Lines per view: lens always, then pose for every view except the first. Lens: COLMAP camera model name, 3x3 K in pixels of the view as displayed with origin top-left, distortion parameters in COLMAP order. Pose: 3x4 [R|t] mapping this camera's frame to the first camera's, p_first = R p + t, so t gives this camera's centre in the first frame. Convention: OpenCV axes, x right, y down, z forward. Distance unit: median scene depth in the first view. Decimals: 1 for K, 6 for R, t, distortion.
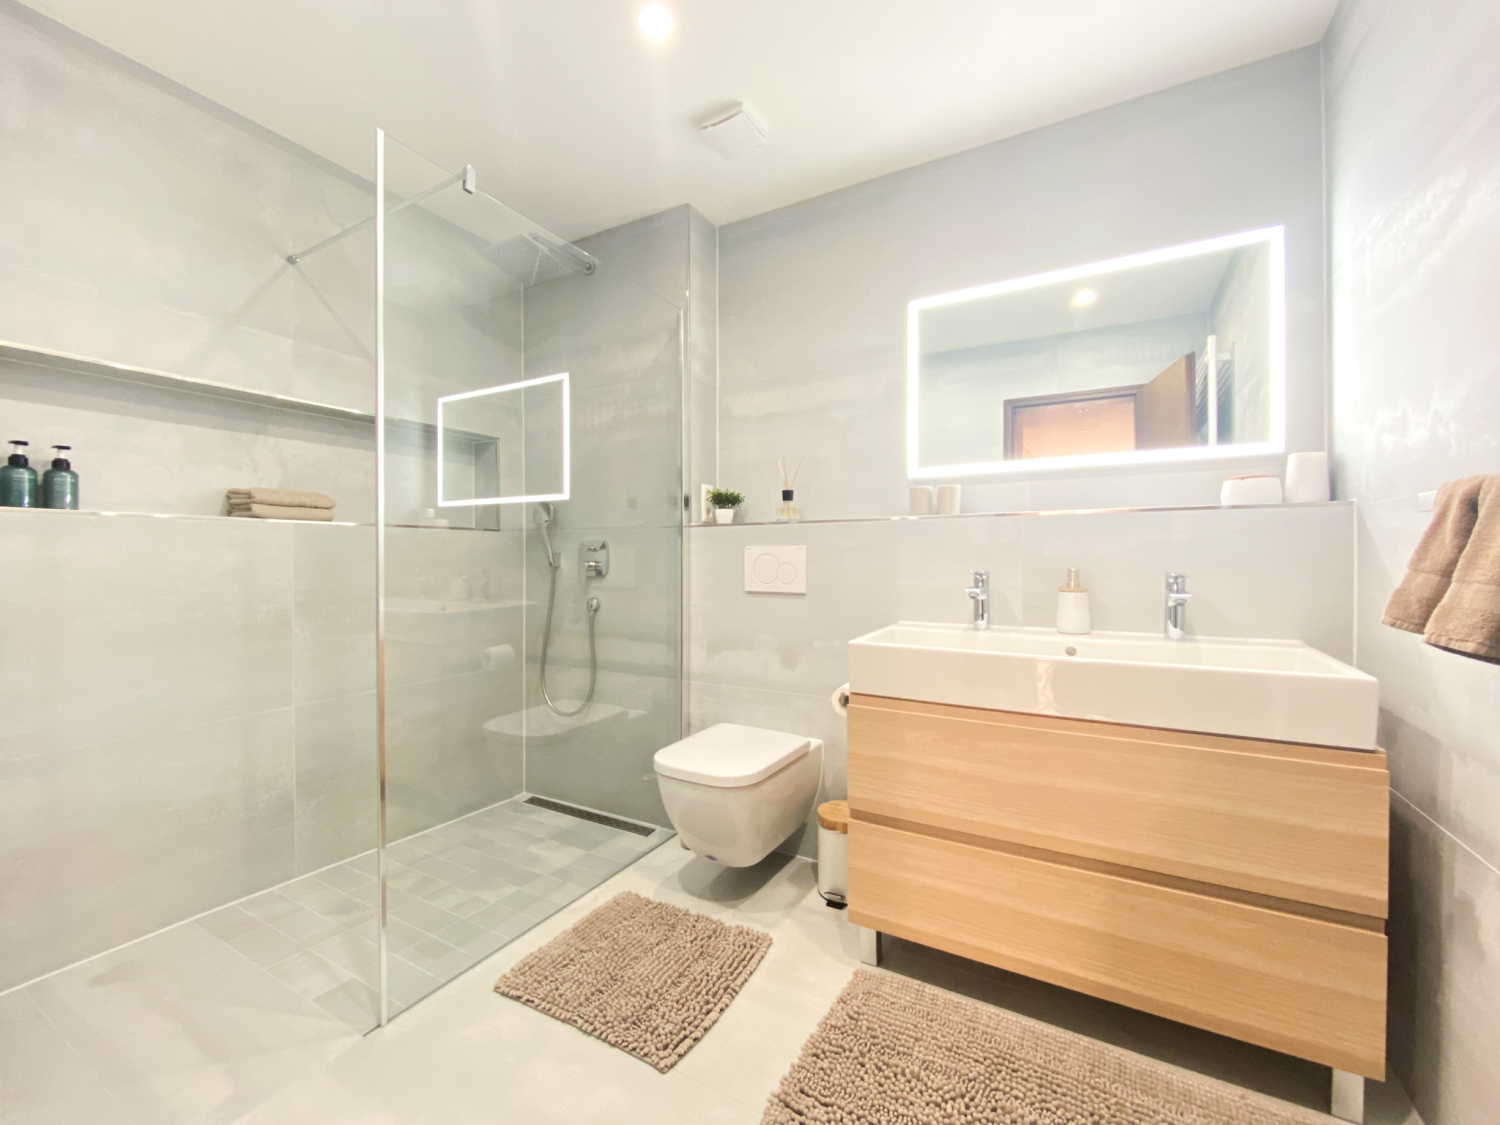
lens RADIAL K [[631.3, 0, 752.3], [0, 631.3, 560.4], [0, 0, 1]] dist [-0.001861, -0.000783]
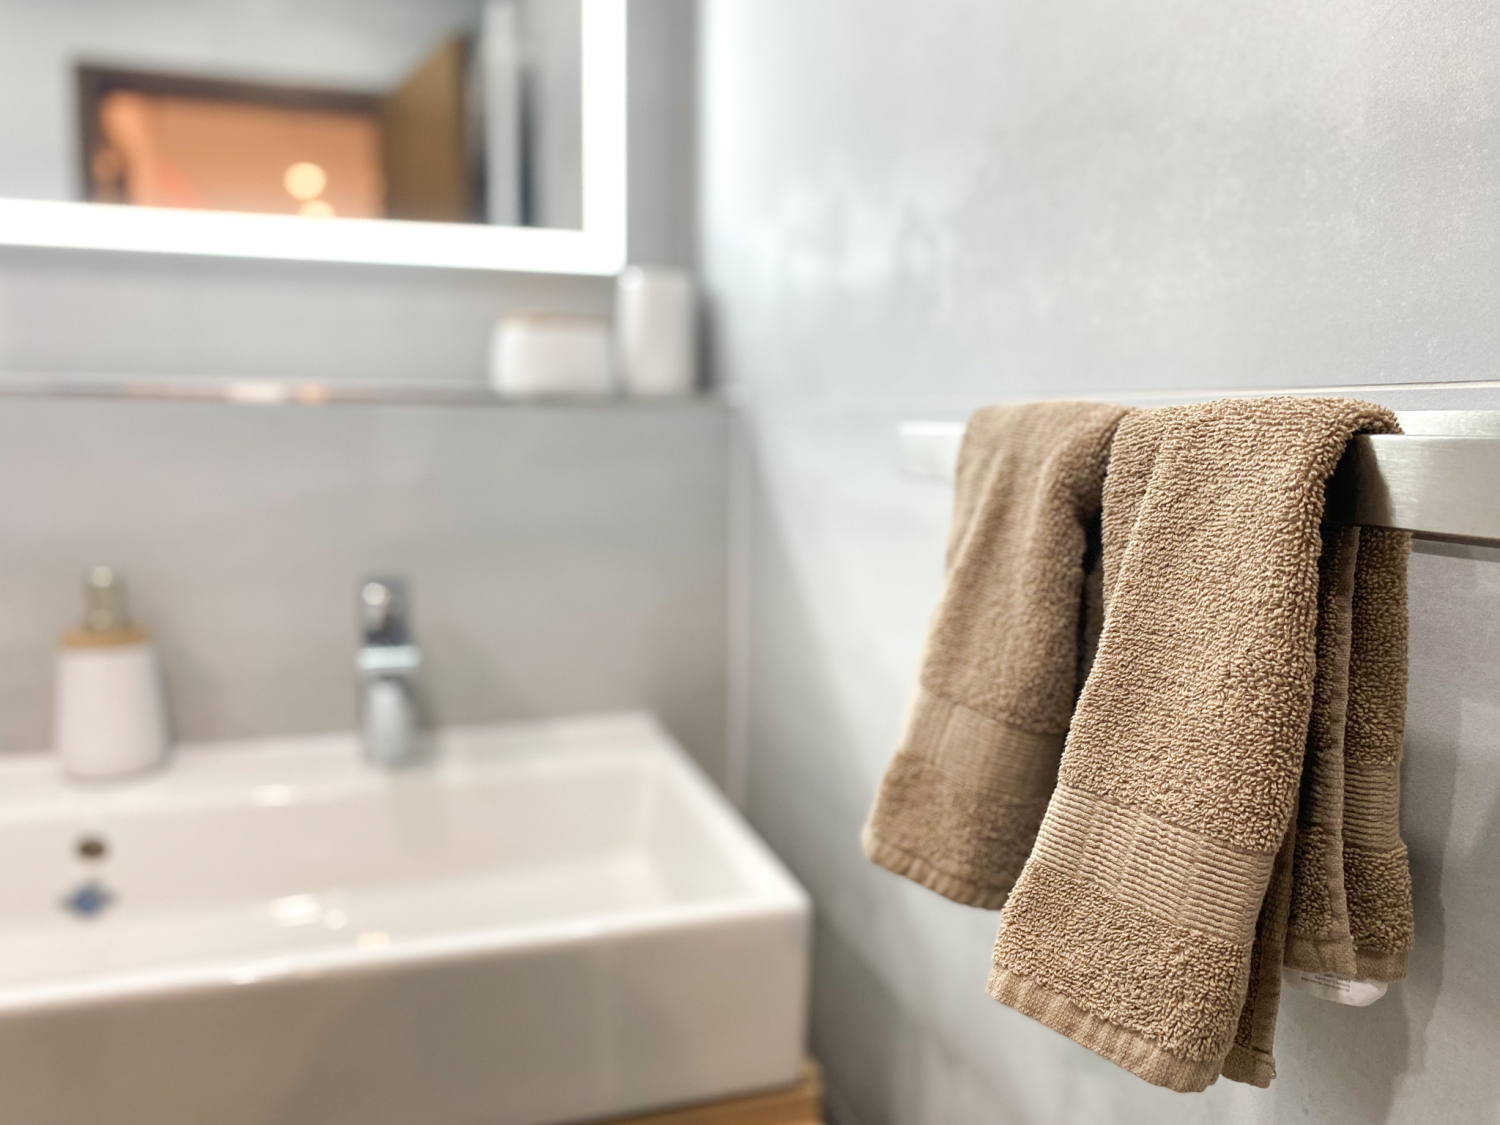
lens RADIAL K [[1150.0, 0, 755.4], [0, 1150.0, 552.1], [0, 0, 1]] dist [0.007005, -0.000009]
pose [[0.682358, -0.075922, 0.727065, 0.361096], [-0.009924, 0.993538, 0.113062, -0.075514], [-0.730951, -0.084364, 0.677196, 0.428784]]
